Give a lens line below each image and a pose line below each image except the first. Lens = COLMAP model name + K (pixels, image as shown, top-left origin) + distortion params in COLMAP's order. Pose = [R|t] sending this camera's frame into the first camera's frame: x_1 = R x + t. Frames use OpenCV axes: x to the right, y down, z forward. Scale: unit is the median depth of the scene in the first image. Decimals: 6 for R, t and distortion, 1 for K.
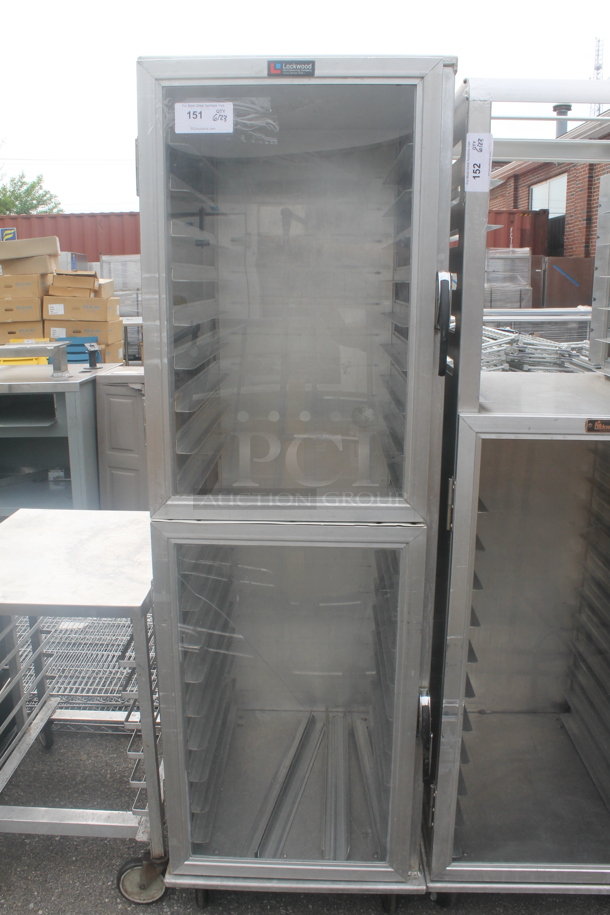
lens RADIAL K [[774.6, 0, 307.7], [0, 774.6, 450.3], [0, 0, 1]] dist [-0.167488, 0.137126]
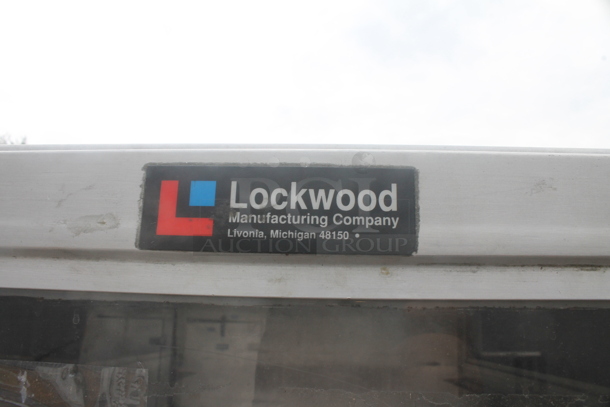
lens RADIAL K [[516.4, 0, 305.0], [0, 516.4, 203.5], [0, 0, 1]] dist [-0.167488, 0.137126]
pose [[0.999501, 0.016404, -0.026997, -0.013179], [-0.026745, 0.894215, -0.446837, -0.458762], [0.016811, 0.447336, 0.894208, 0.893734]]
